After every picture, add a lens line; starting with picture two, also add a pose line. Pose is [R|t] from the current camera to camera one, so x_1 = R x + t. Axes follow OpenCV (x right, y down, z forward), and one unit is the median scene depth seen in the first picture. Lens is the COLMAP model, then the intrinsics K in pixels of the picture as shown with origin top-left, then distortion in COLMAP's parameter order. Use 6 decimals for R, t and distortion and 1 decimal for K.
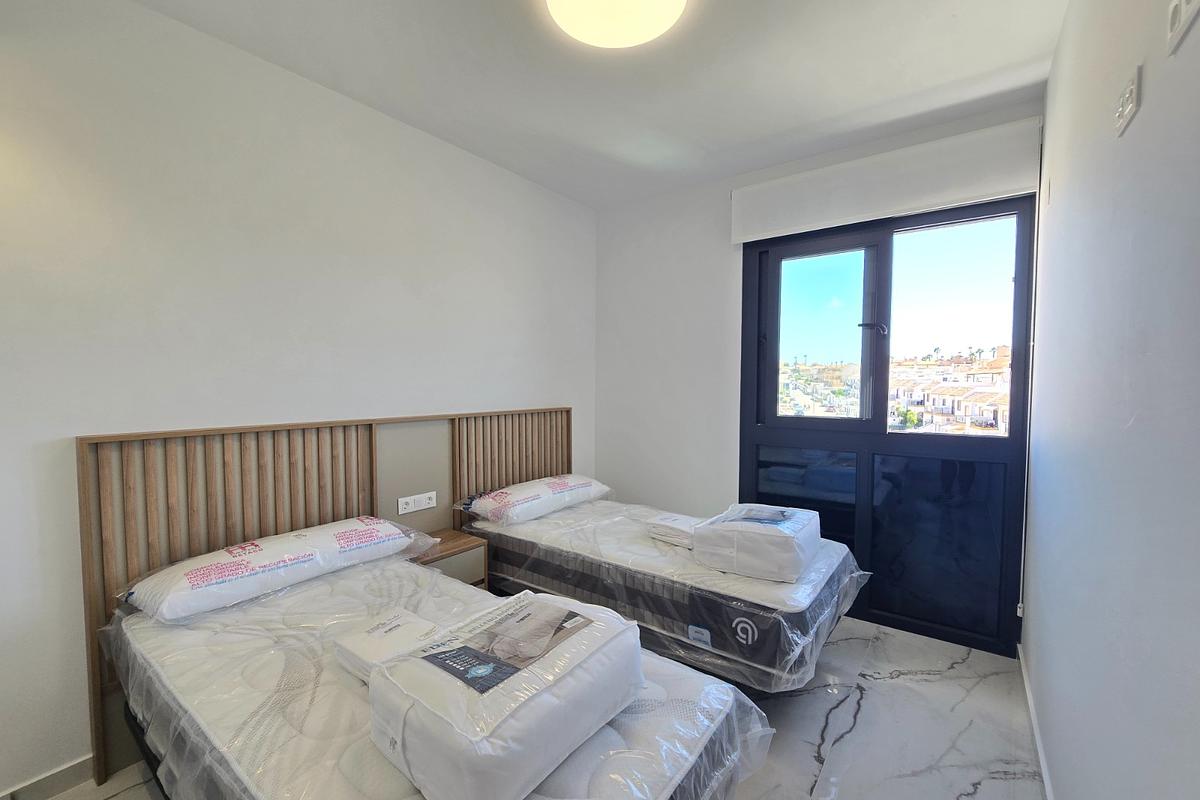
lens RADIAL K [[492.3, 0, 599.6], [0, 492.3, 406.5], [0, 0, 1]] dist [-0.010753, 0.003203]
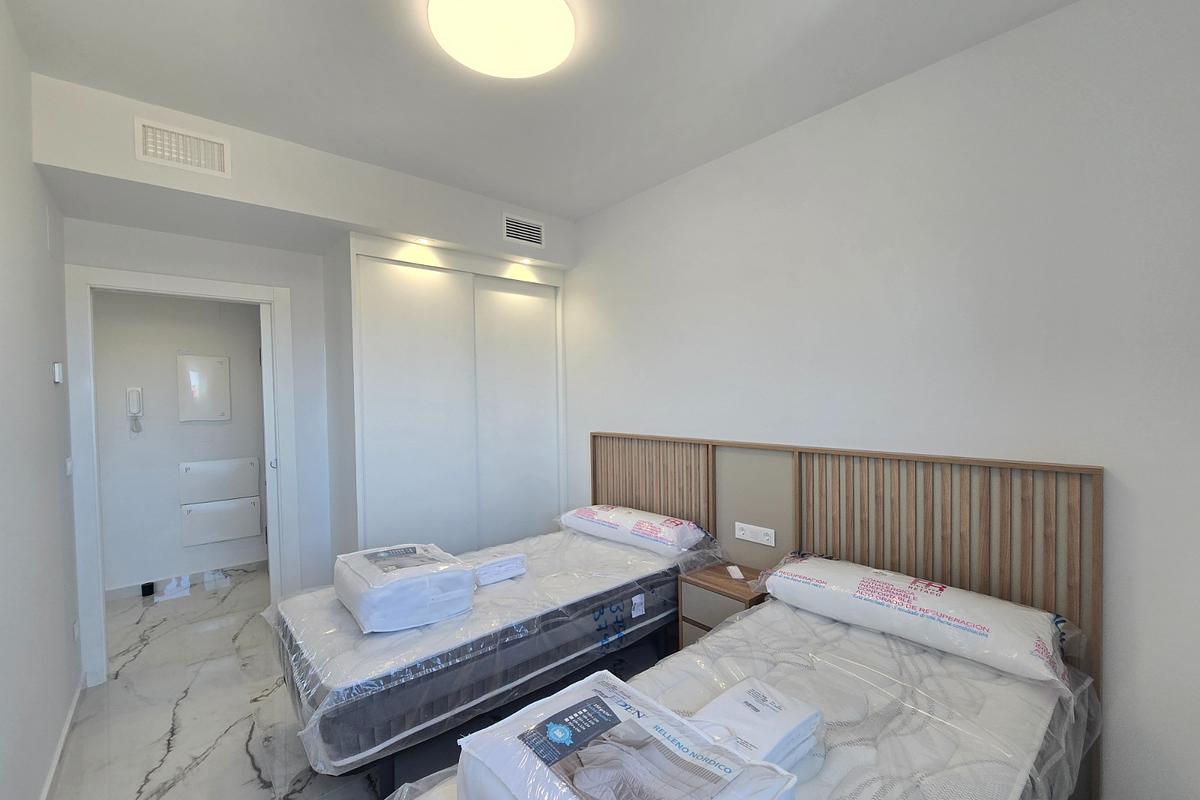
lens RADIAL K [[492.3, 0, 599.6], [0, 492.3, 406.5], [0, 0, 1]] dist [-0.010753, 0.003203]
pose [[-0.181737, -0.013676, -0.983252, 0.545027], [-0.071232, 0.997460, -0.000708, -0.024653], [0.980764, 0.069910, -0.182249, 0.803616]]
